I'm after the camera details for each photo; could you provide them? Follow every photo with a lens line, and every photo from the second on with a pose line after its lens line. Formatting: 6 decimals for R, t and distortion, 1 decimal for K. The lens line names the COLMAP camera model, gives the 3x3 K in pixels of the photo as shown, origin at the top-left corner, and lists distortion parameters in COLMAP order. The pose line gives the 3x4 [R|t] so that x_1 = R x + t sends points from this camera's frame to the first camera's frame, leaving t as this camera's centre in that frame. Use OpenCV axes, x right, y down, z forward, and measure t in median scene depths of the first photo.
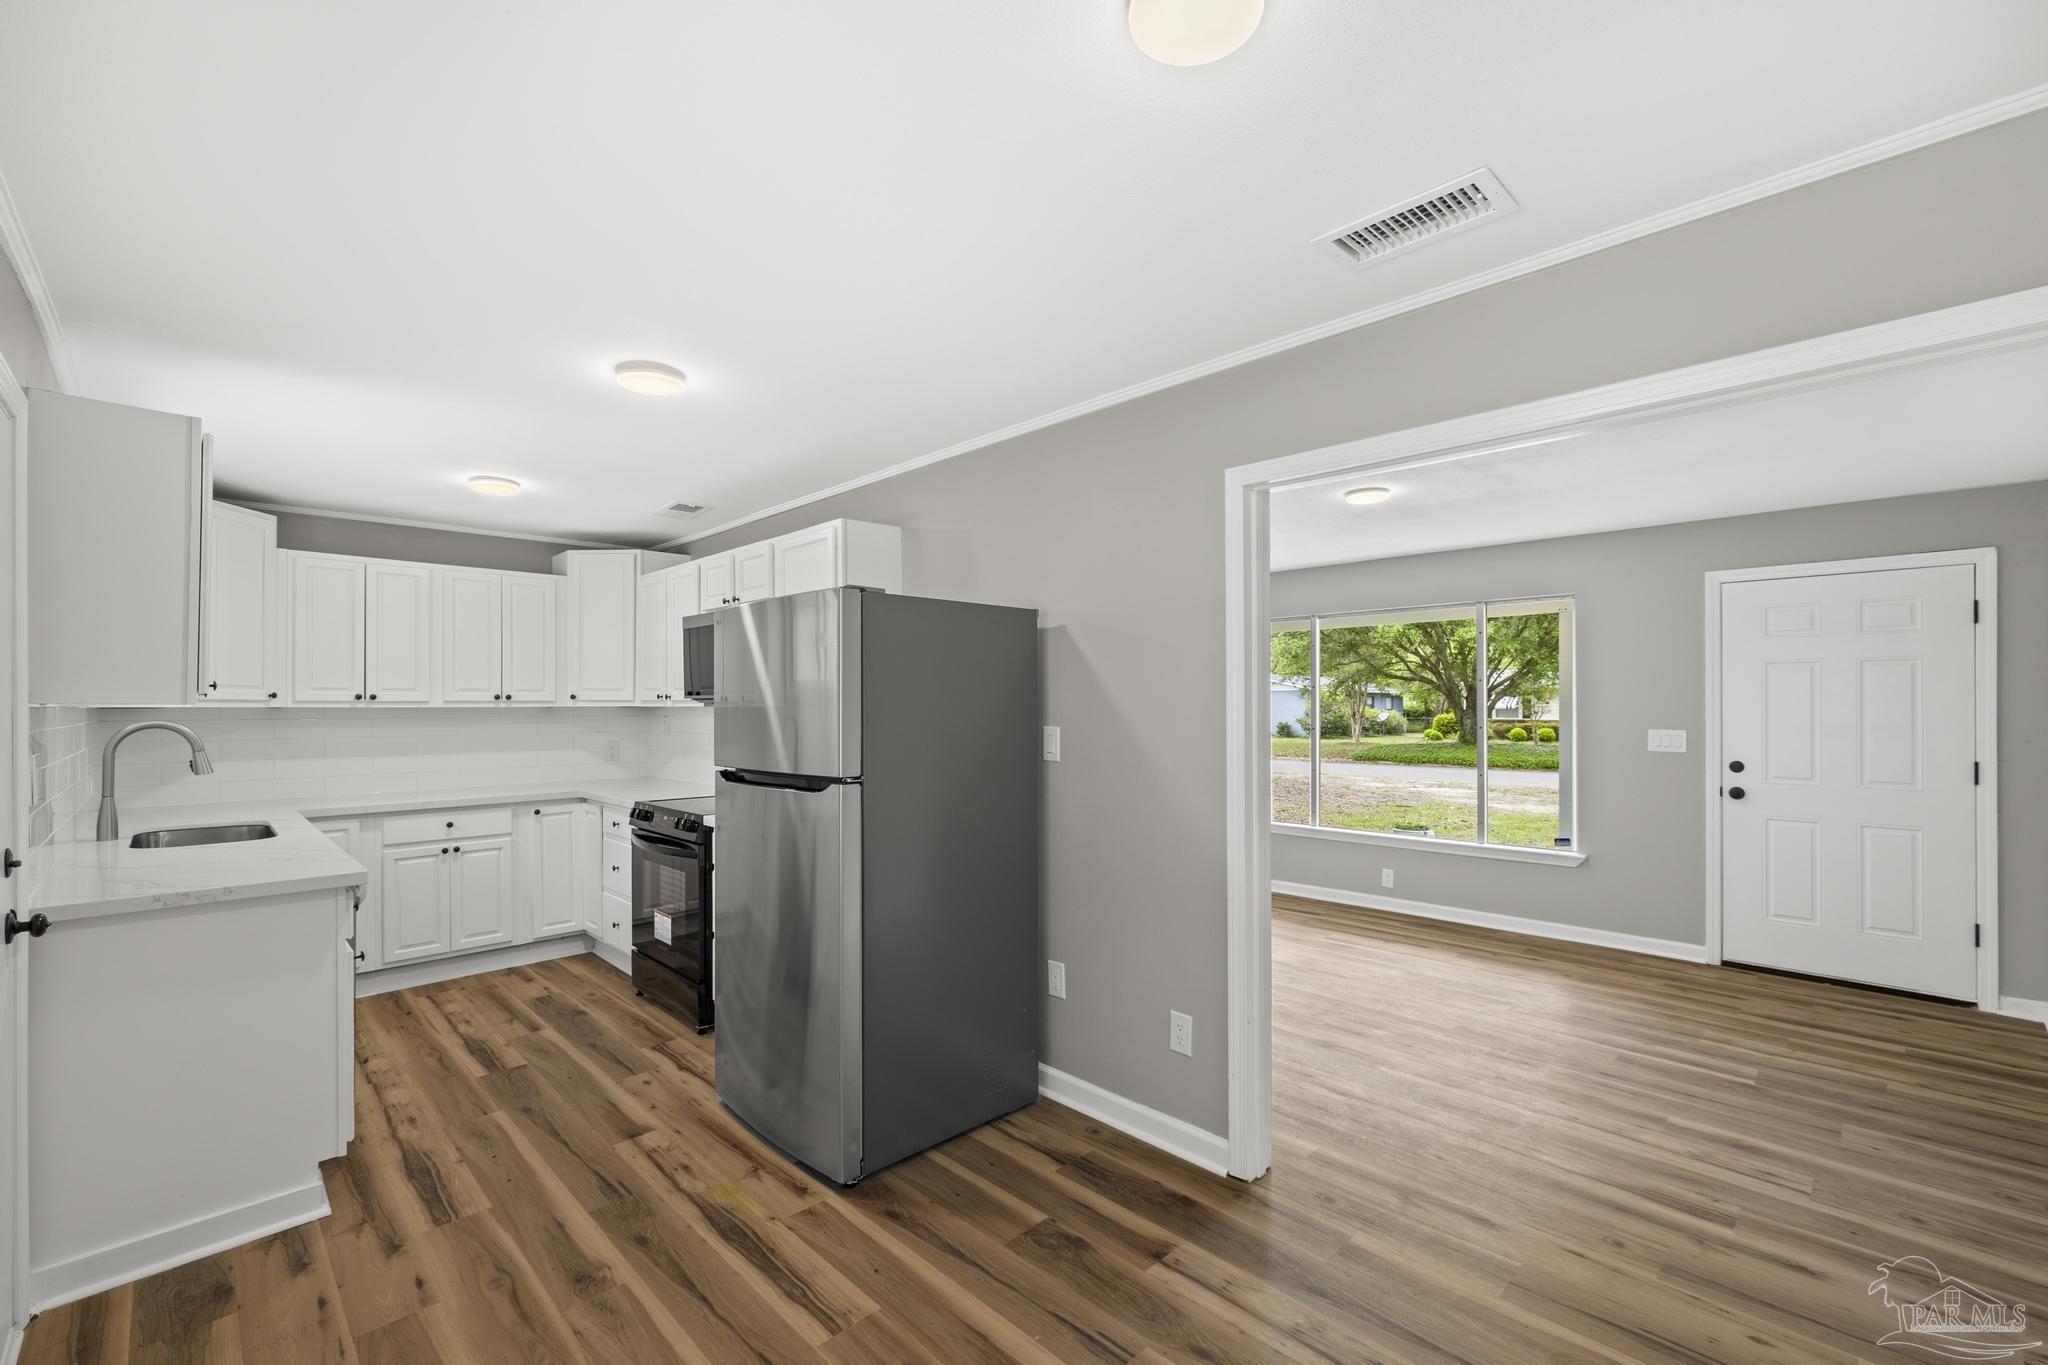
lens RADIAL K [[891.5, 0, 1041.8], [0, 891.5, 697.4], [0, 0, 1]] dist [0.001460, 0.000936]
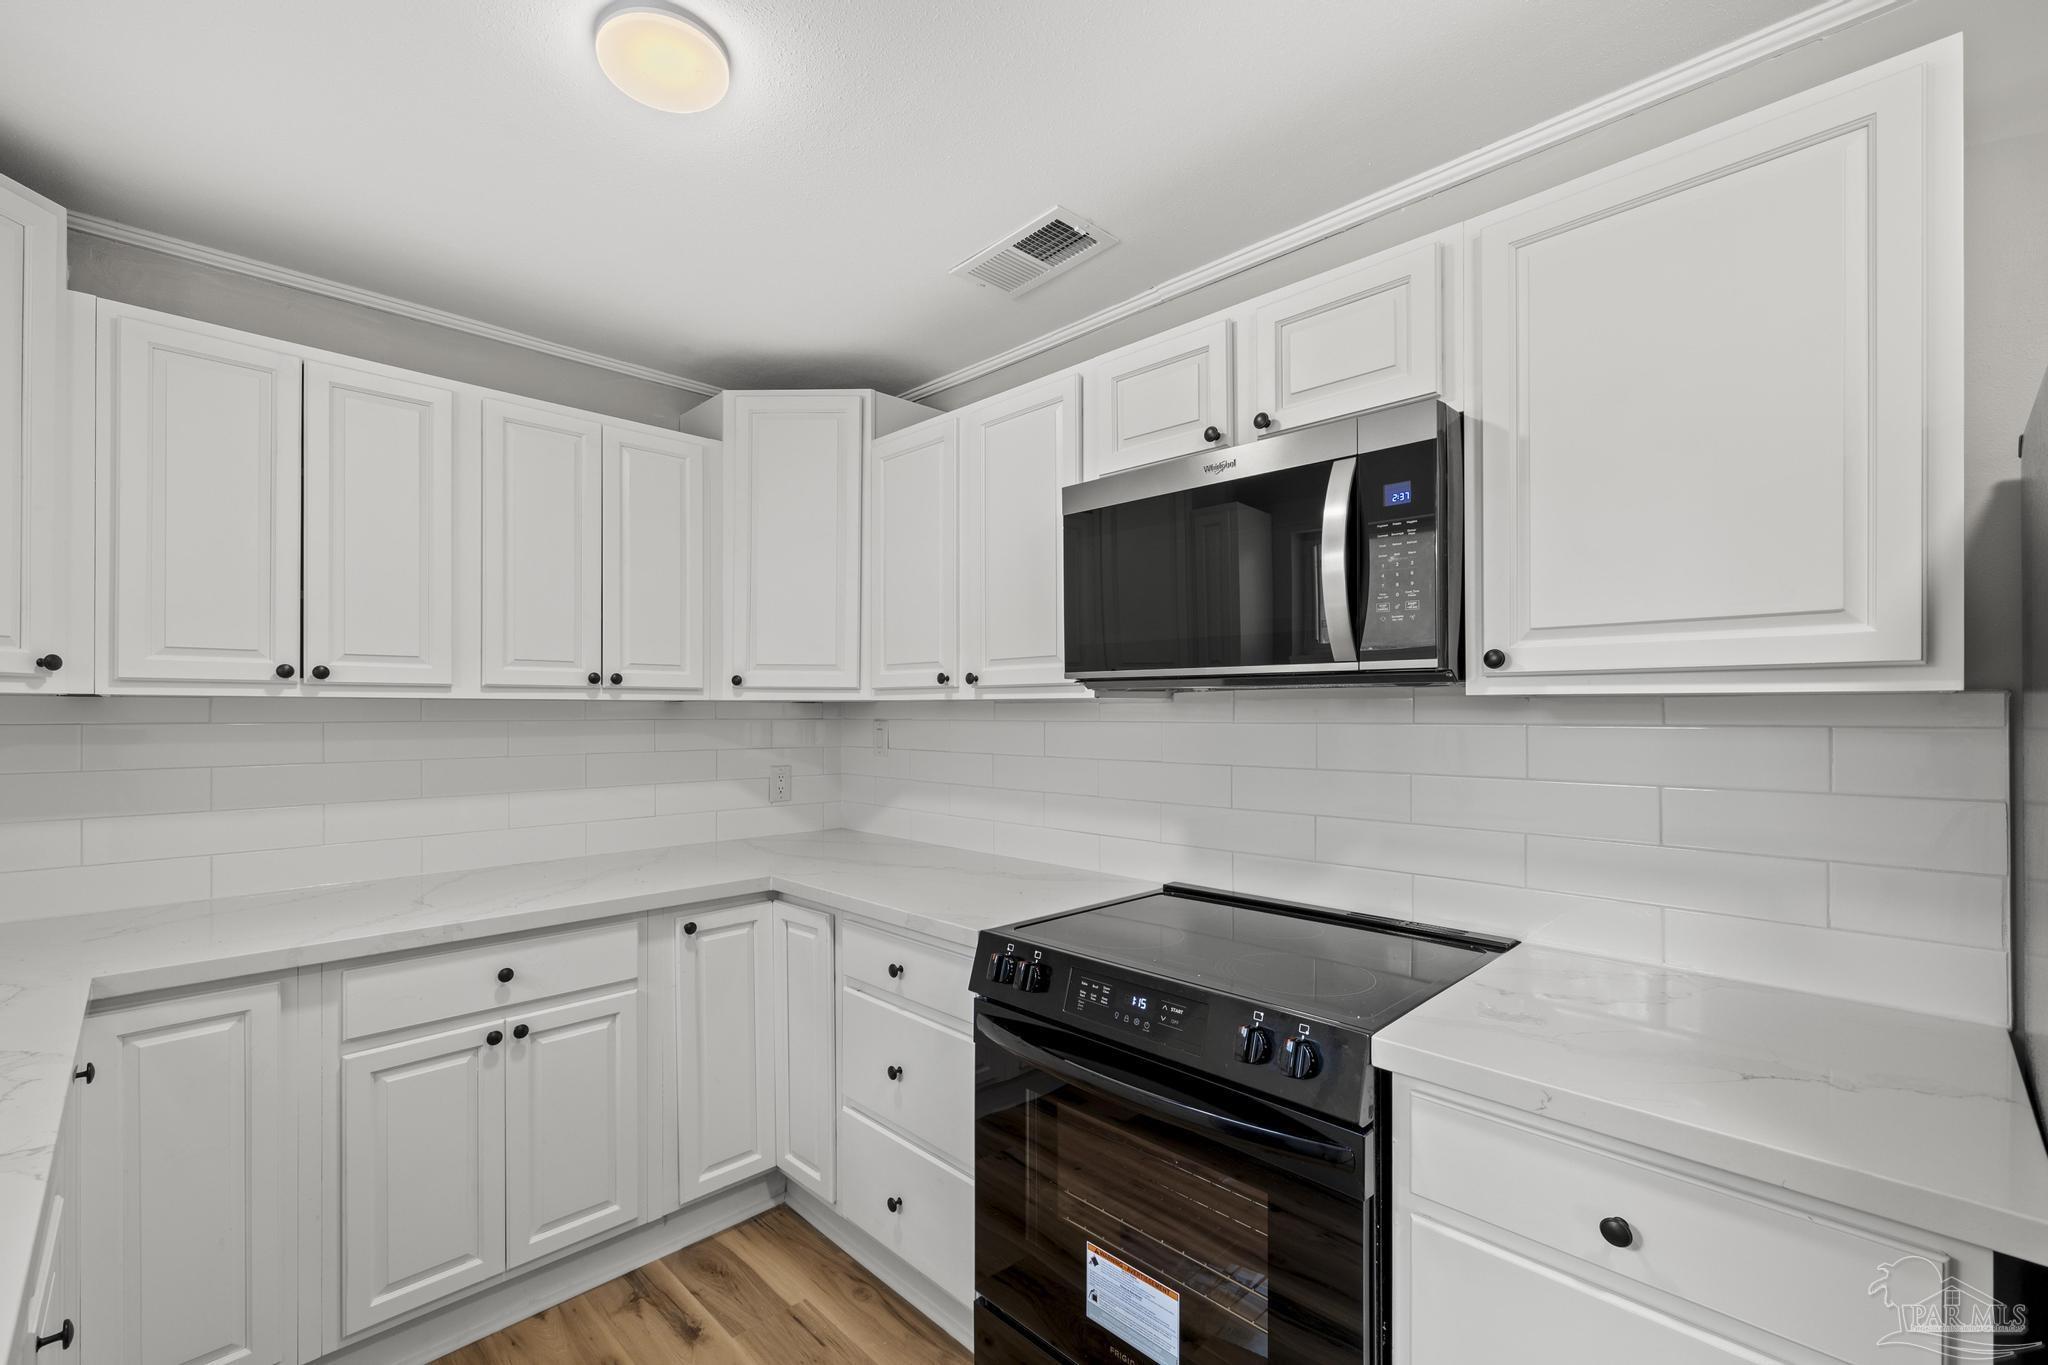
lens RADIAL K [[891.5, 0, 1056.5], [0, 891.5, 706.3], [0, 0, 1]] dist [0.001460, 0.000936]
pose [[0.999515, 0.004893, 0.030754, -0.447978], [-0.005048, 0.999975, 0.004959, 0.012959], [-0.030729, -0.005112, 0.999515, 0.613457]]
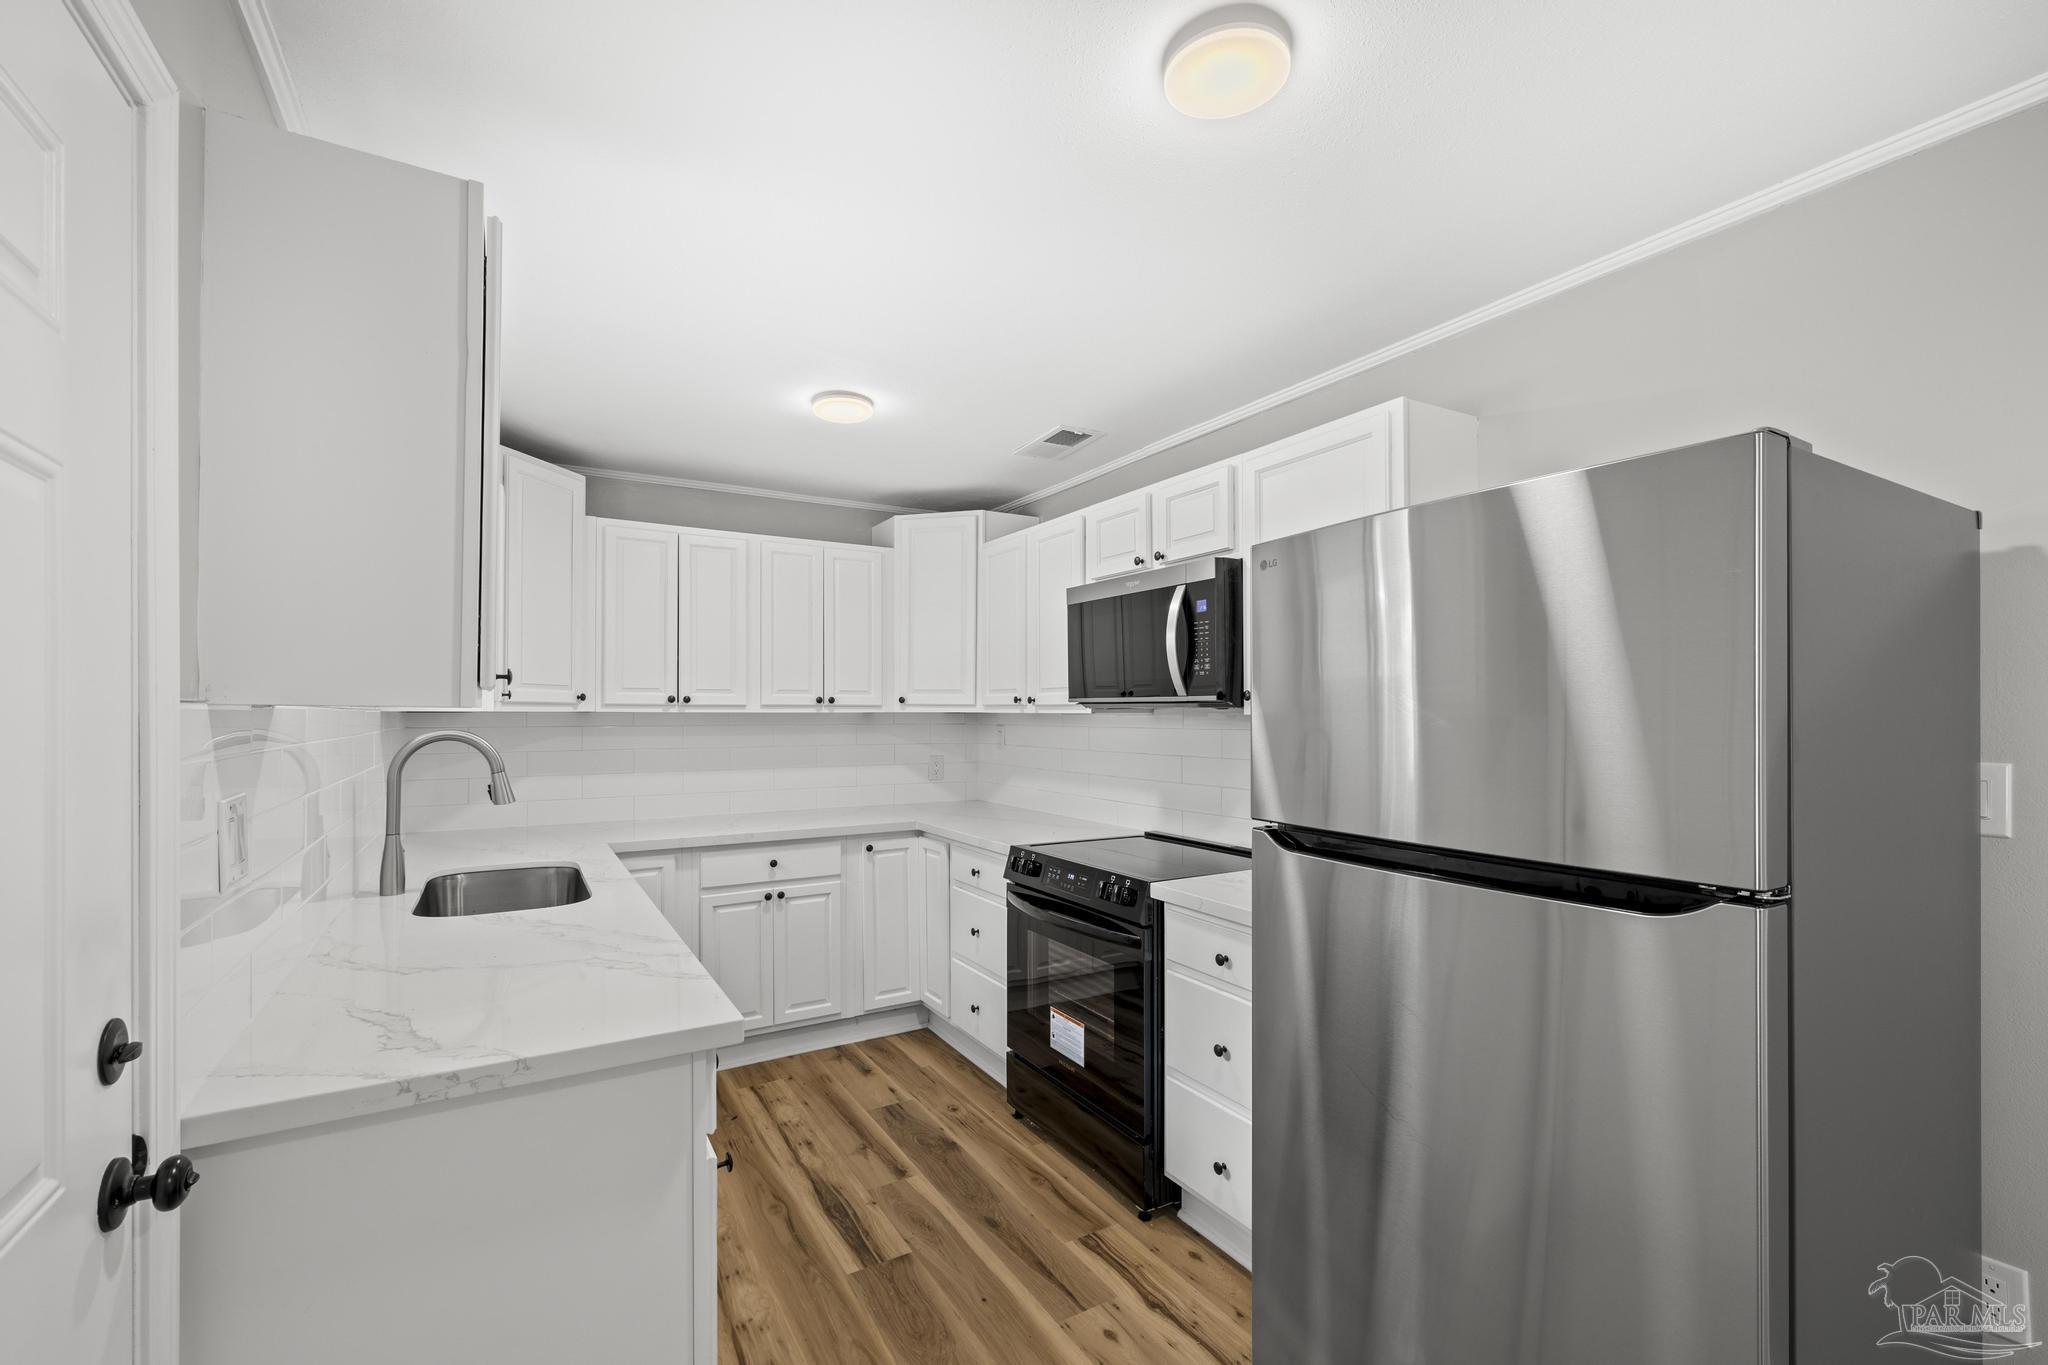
lens RADIAL K [[891.5, 0, 1025.3], [0, 891.5, 709.0], [0, 0, 1]] dist [0.001460, 0.000936]
pose [[0.970844, 0.004328, -0.239674, -0.283921], [-0.002985, 0.999978, 0.005964, 0.002758], [0.239694, -0.005075, 0.970835, 0.319820]]
